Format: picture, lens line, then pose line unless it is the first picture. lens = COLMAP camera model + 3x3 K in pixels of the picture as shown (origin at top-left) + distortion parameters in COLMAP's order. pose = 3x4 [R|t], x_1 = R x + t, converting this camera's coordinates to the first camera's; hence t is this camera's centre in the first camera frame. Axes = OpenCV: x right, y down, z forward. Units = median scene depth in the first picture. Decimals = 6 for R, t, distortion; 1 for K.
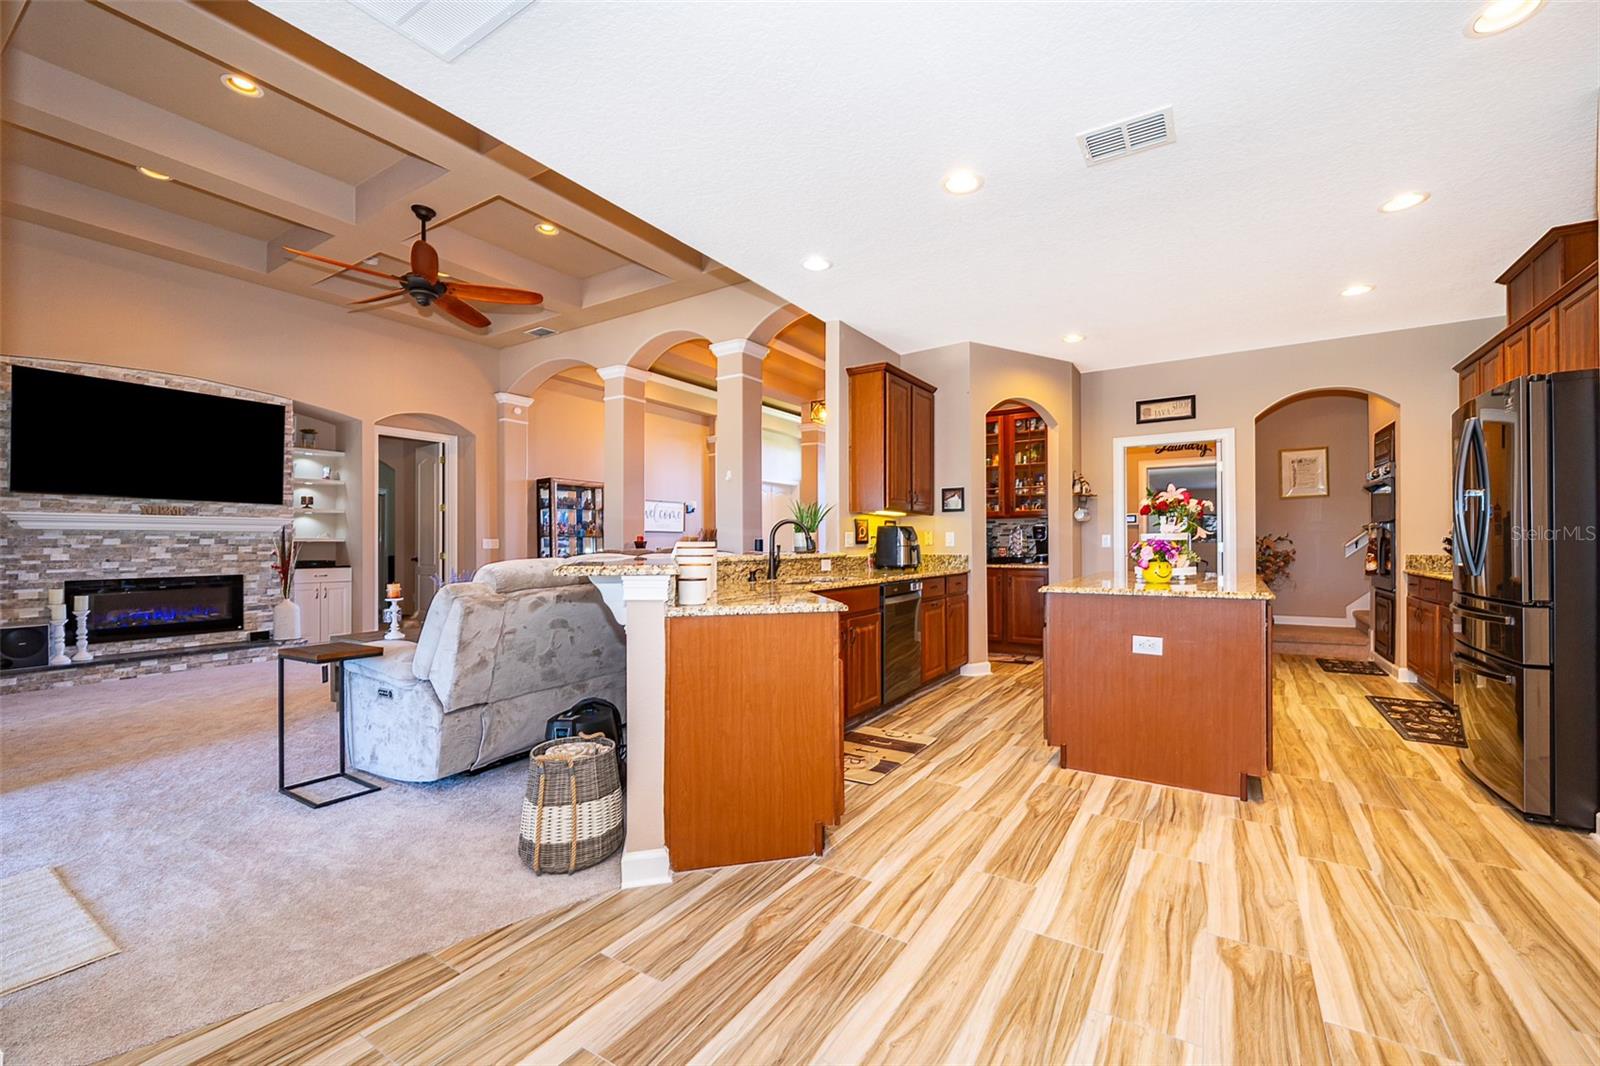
lens RADIAL K [[648.3, 0, 823.3], [0, 648.3, 539.5], [0, 0, 1]] dist [0.002309, 0.000266]
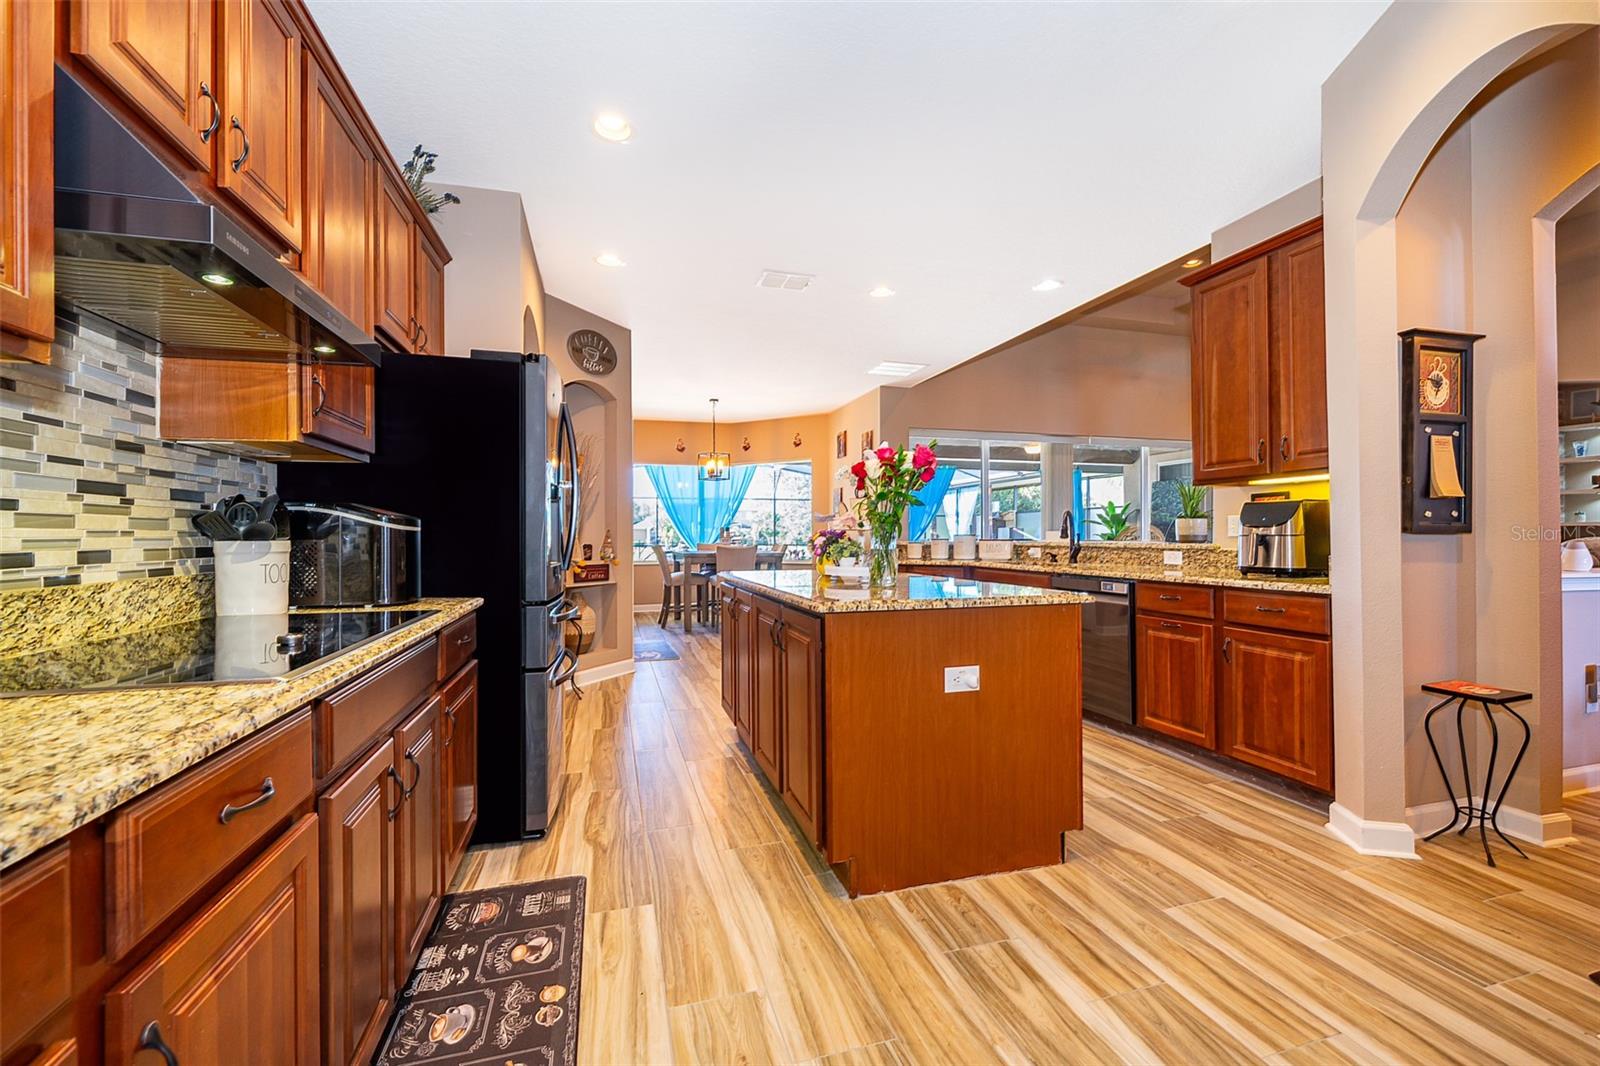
lens RADIAL K [[648.3, 0, 807.5], [0, 648.3, 534.6], [0, 0, 1]] dist [0.002309, 0.000266]
pose [[-0.657724, 0.002993, -0.753253, 0.719357], [0.010279, 0.999935, -0.005002, 0.005945], [0.753189, -0.011033, -0.657711, 0.918064]]
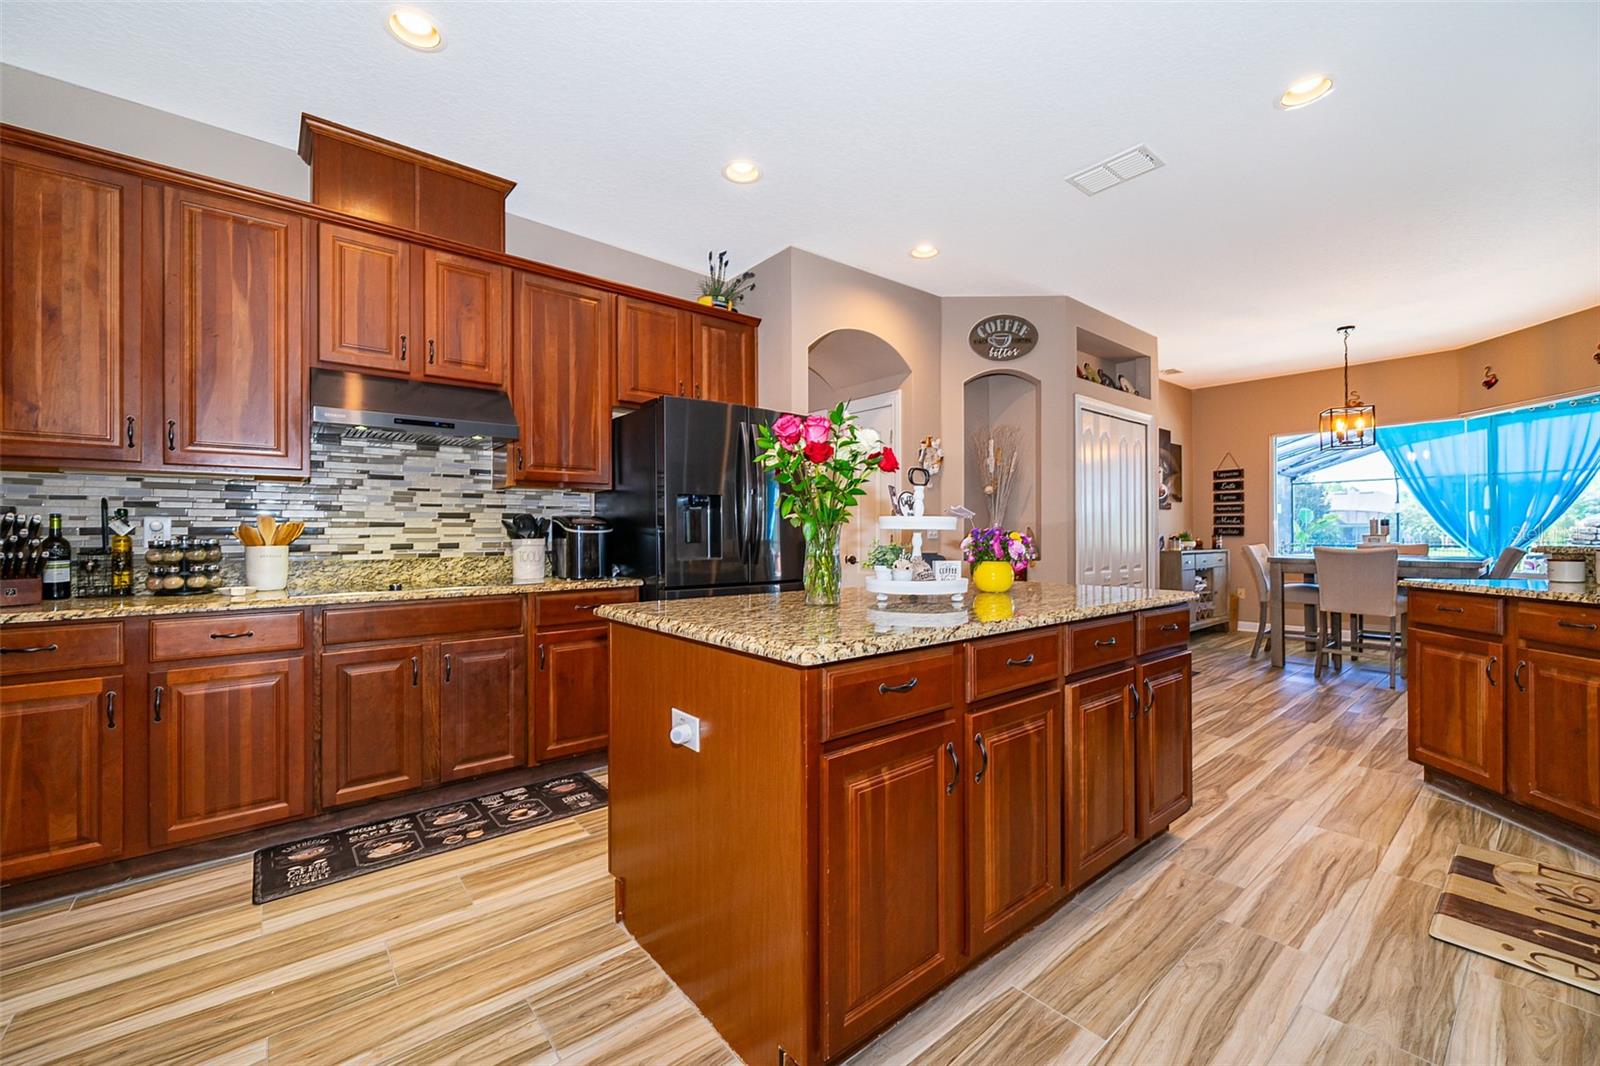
lens RADIAL K [[648.3, 0, 775.1], [0, 648.3, 535.3], [0, 0, 1]] dist [0.002309, 0.000266]
pose [[-0.944023, 0.005399, 0.329836, 0.289725], [0.003308, 0.999971, -0.006902, 0.005988], [-0.329864, -0.005424, -0.944013, 0.985880]]
